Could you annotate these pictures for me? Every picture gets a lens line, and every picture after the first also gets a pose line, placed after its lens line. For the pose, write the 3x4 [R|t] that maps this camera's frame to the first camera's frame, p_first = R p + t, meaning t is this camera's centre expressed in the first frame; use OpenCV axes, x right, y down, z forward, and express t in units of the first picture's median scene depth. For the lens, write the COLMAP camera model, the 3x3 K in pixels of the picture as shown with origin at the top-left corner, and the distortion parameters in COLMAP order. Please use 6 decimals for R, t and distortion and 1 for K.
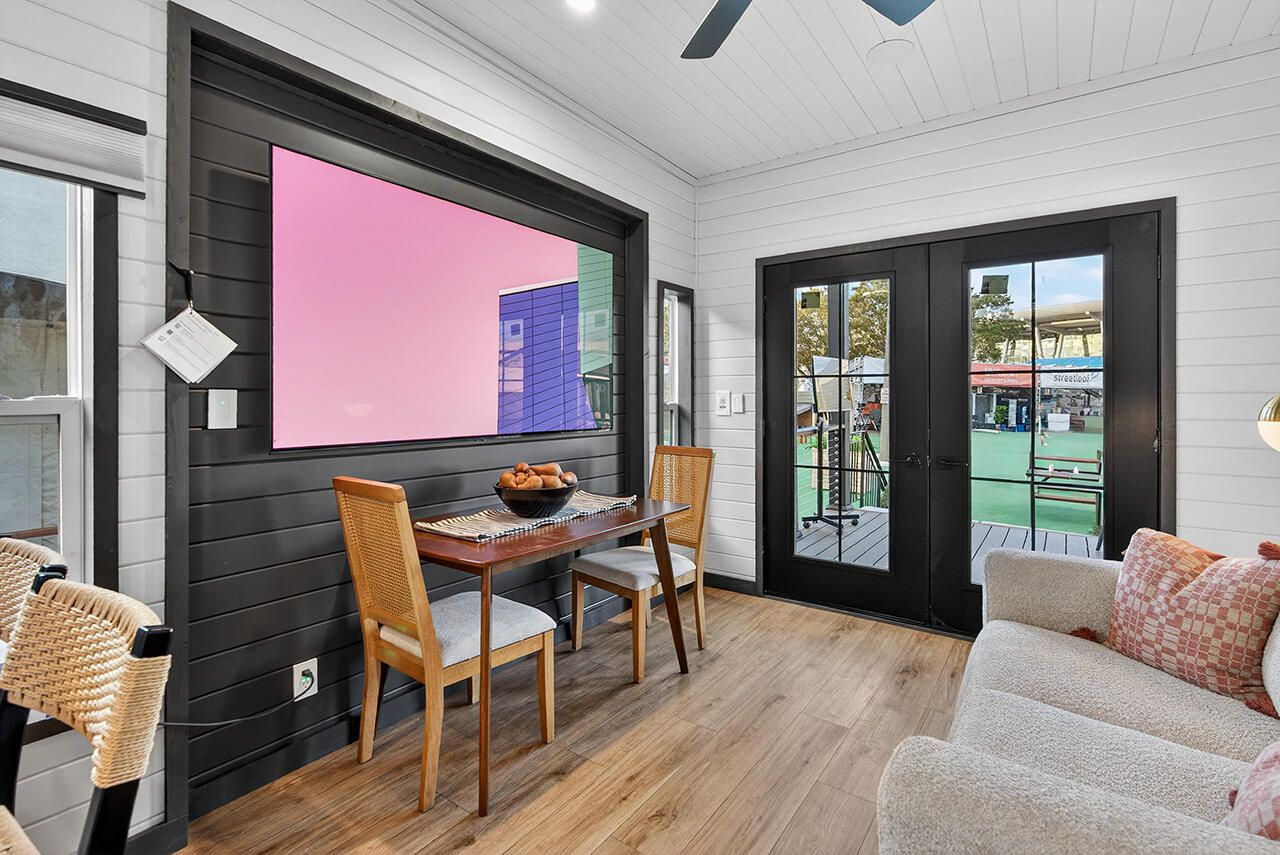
lens RADIAL K [[590.6, 0, 640.9], [0, 590.6, 397.3], [0, 0, 1]] dist [0.001723, 0.000099]
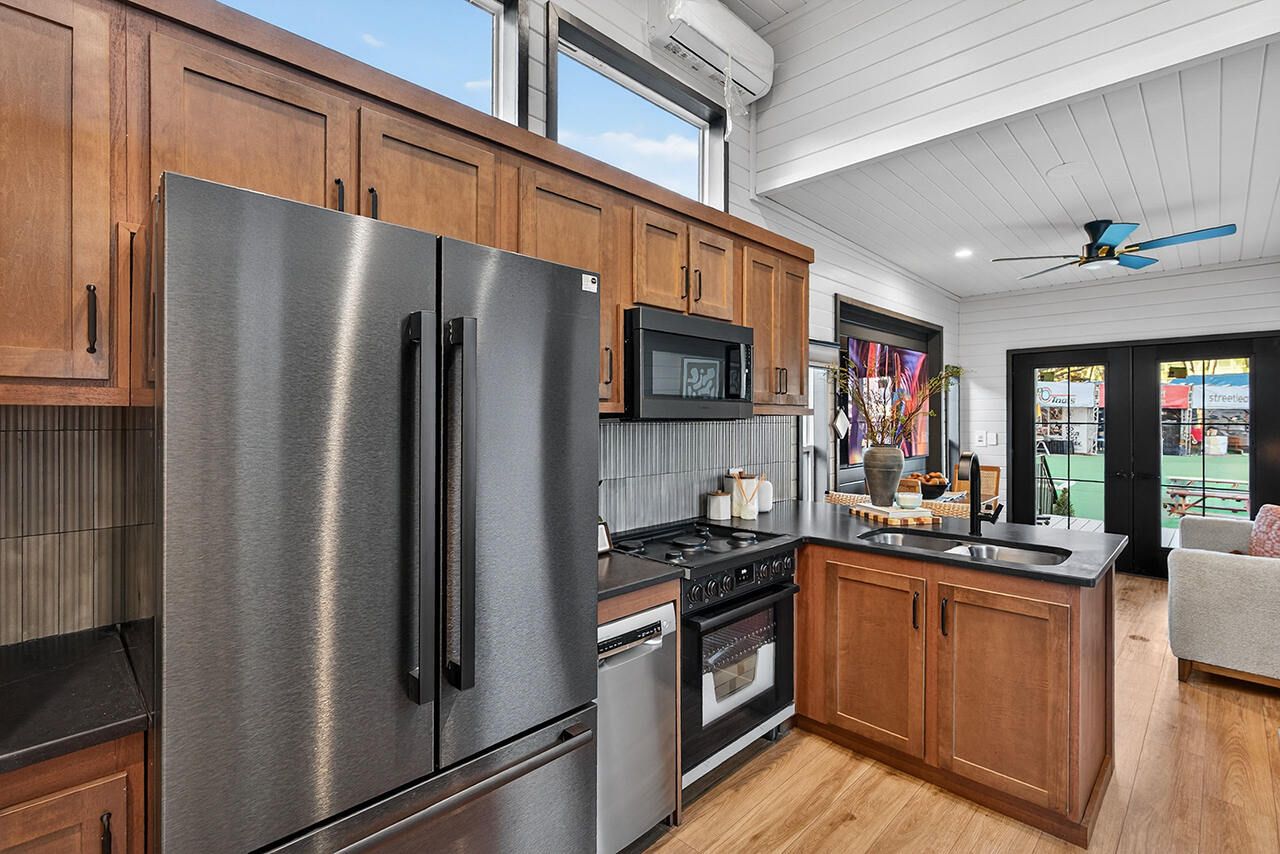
lens RADIAL K [[588.3, 0, 639.0], [0, 588.3, 417.3], [0, 0, 1]] dist [-0.000130, -0.000243]
pose [[0.987919, -0.002284, -0.154954, -0.597651], [0.002503, 0.999996, 0.001217, -0.057737], [0.154951, -0.001590, 0.987921, -0.815633]]
